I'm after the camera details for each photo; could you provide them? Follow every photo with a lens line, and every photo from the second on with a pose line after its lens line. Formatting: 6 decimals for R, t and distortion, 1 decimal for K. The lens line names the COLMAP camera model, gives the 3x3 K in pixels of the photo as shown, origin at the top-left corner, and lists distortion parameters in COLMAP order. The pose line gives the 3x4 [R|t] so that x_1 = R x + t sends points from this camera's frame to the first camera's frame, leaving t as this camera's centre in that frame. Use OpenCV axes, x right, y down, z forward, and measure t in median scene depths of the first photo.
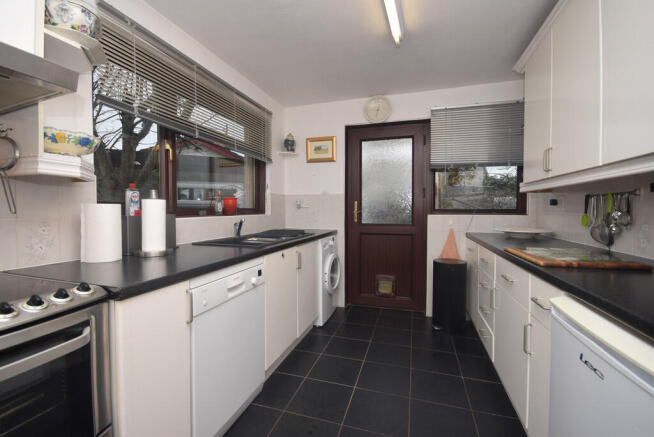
lens RADIAL K [[294.4, 0, 329.3], [0, 294.4, 215.2], [0, 0, 1]] dist [-0.000546, -0.000366]
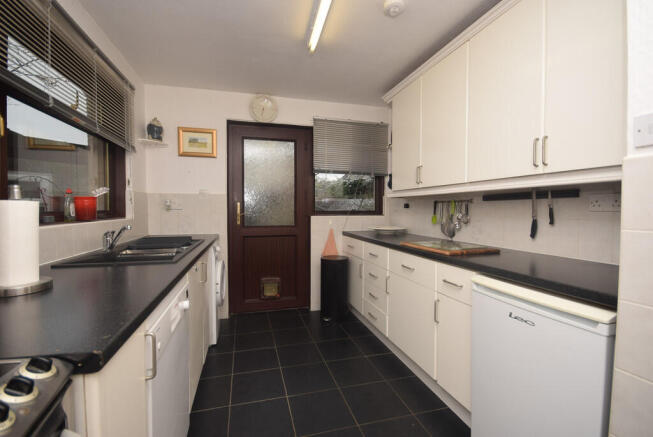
lens RADIAL K [[294.0, 0, 328.8], [0, 294.0, 215.2], [0, 0, 1]] dist [-0.000546, -0.000366]
pose [[0.839245, -0.011516, 0.543632, -0.189556], [0.009936, 0.999934, 0.005844, -0.010270], [-0.543663, 0.000497, 0.839304, 0.067549]]
